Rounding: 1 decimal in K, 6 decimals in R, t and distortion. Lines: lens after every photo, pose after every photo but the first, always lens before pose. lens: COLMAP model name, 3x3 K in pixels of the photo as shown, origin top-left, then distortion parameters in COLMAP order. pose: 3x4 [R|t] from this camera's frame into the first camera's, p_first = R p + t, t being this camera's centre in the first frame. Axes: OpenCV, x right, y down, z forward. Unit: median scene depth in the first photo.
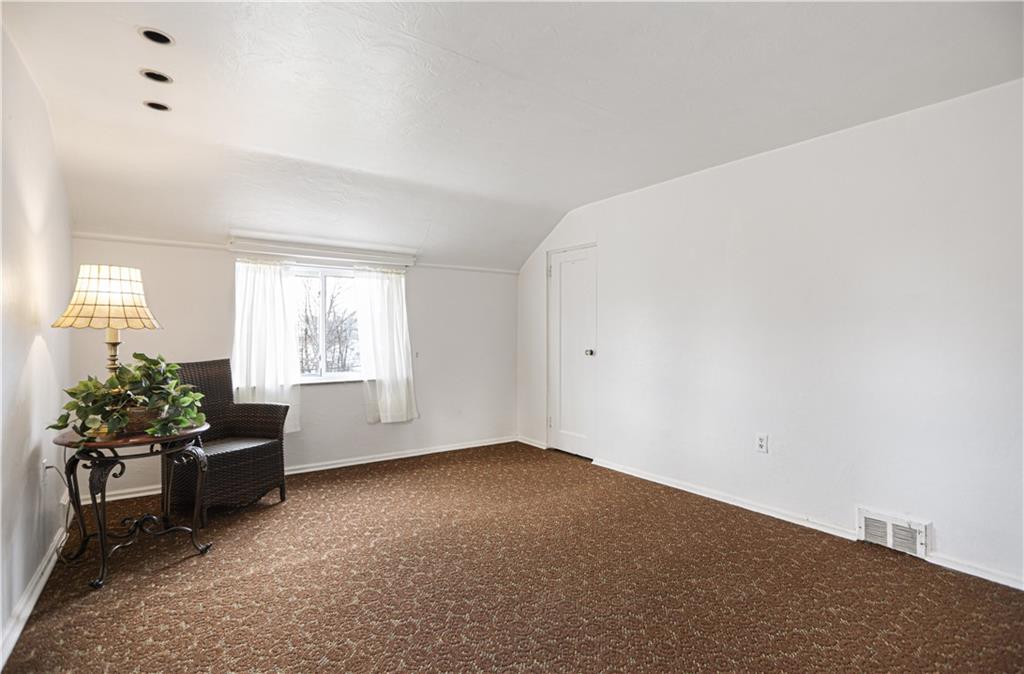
lens RADIAL K [[508.7, 0, 512.0], [0, 508.7, 337.0], [0, 0, 1]] dist [-0.083937, 0.053297]
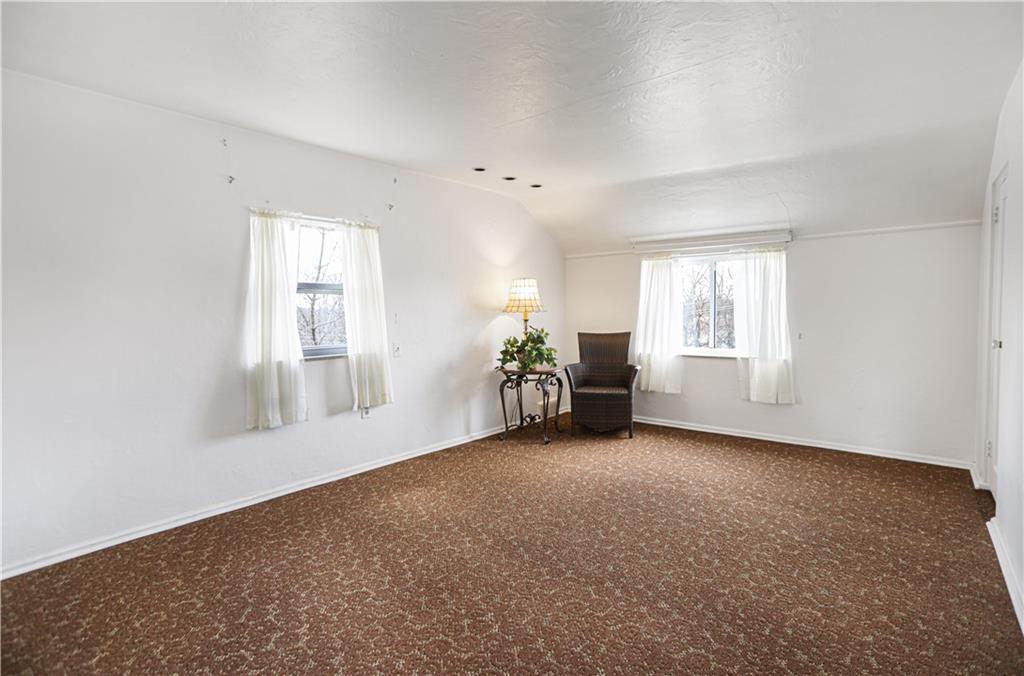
lens RADIAL K [[508.7, 0, 512.0], [0, 508.7, 338.0], [0, 0, 1]] dist [-0.083937, 0.053297]
pose [[0.214184, 0.047460, -0.975640, 0.711414], [0.002628, 0.998787, 0.049162, -0.009272], [0.976790, -0.013094, 0.213799, 0.356575]]
